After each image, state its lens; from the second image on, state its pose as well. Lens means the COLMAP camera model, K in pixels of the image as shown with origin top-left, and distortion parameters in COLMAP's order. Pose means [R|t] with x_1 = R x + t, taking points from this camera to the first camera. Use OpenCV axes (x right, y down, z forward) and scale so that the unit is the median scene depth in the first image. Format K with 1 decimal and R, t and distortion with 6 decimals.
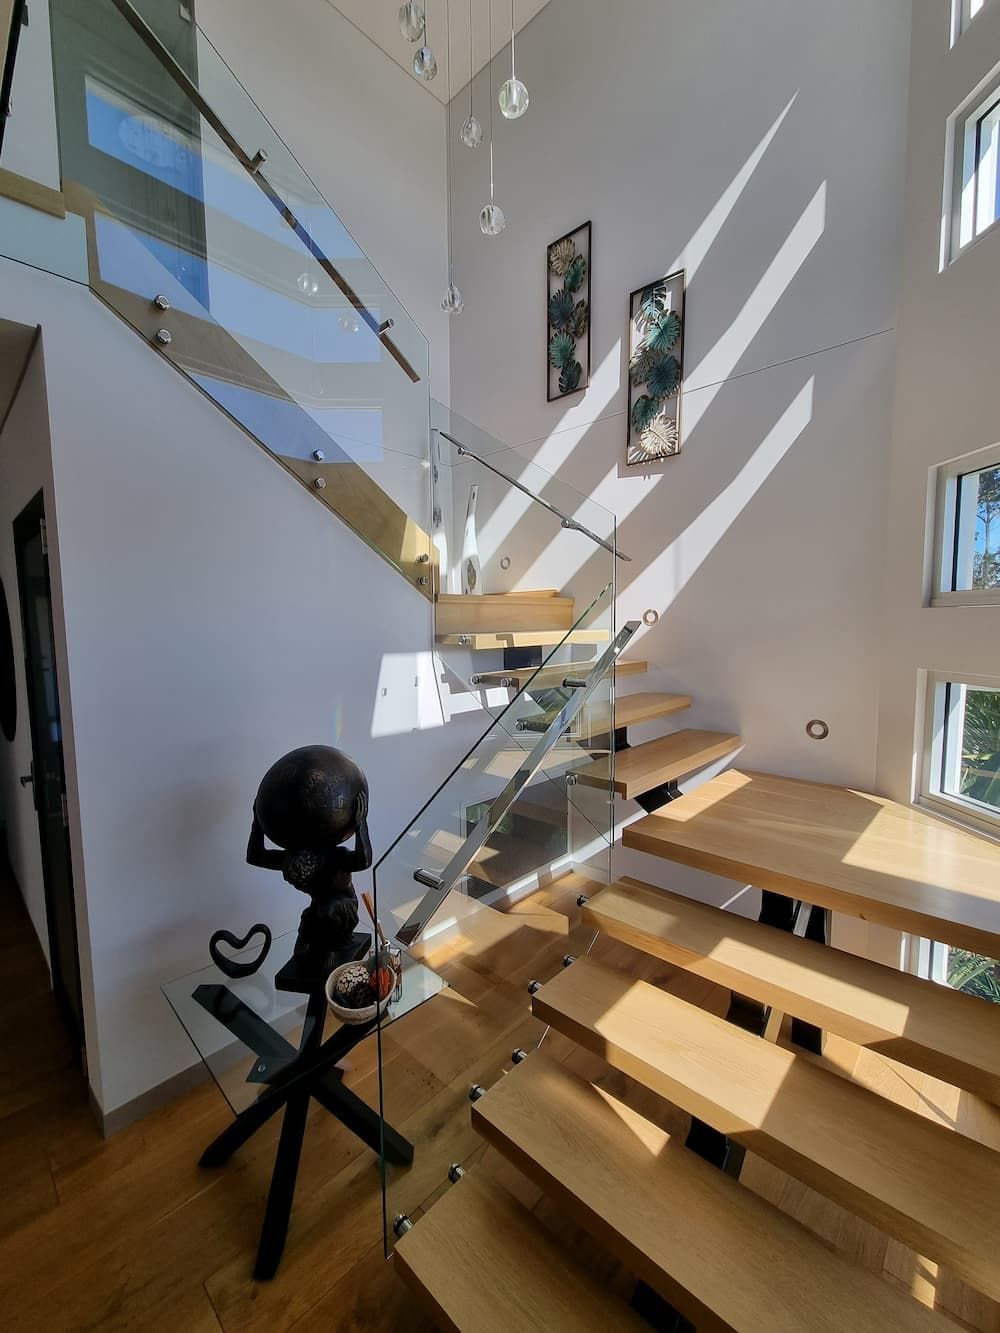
lens RADIAL K [[544.1, 0, 500.4], [0, 544.1, 665.7], [0, 0, 1]] dist [-0.004535, -0.000458]
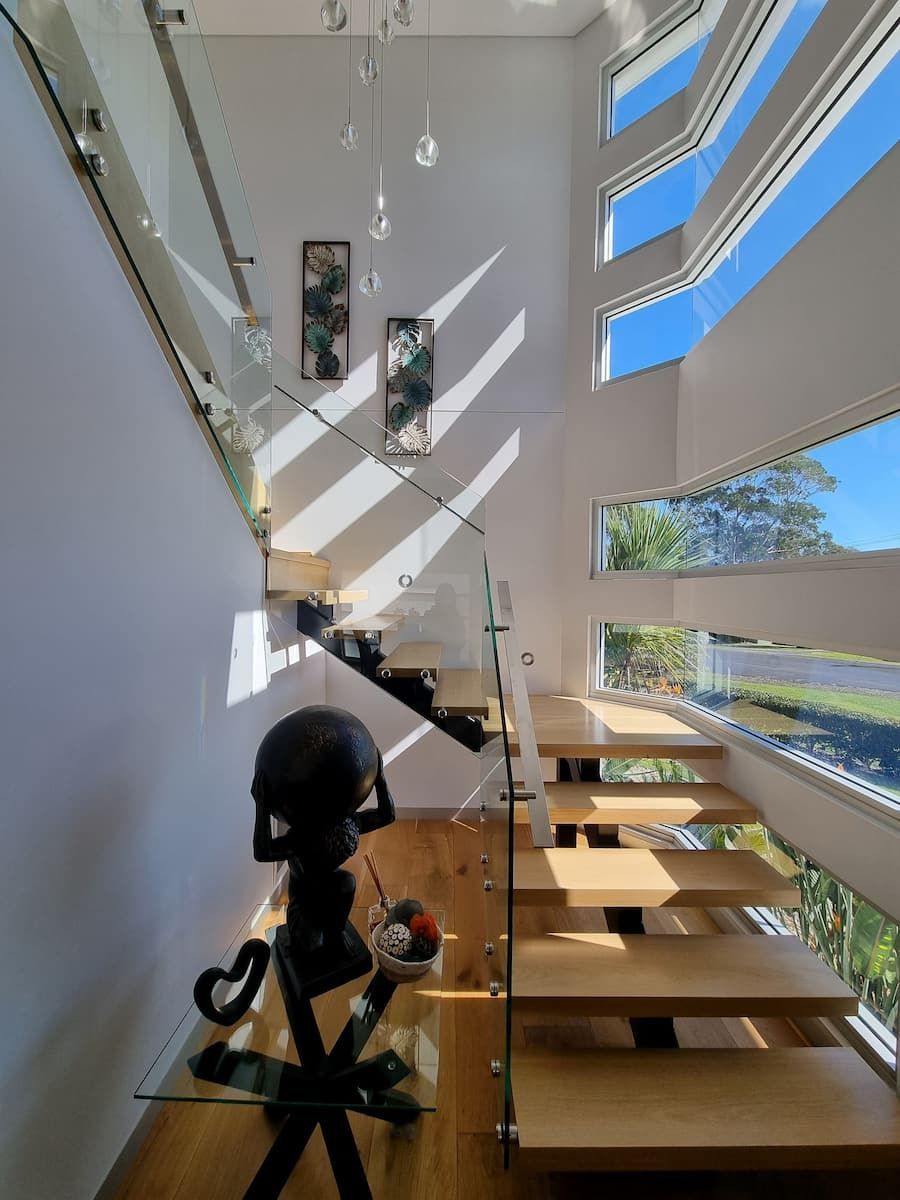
lens RADIAL K [[489.8, 0, 449.0], [0, 489.8, 599.8], [0, 0, 1]] dist [-0.004535, -0.000458]
pose [[0.721864, 0.008611, 0.691981, -0.425600], [0.034799, 0.998206, -0.048723, 0.011282], [-0.691159, 0.059251, 0.720269, 0.142913]]
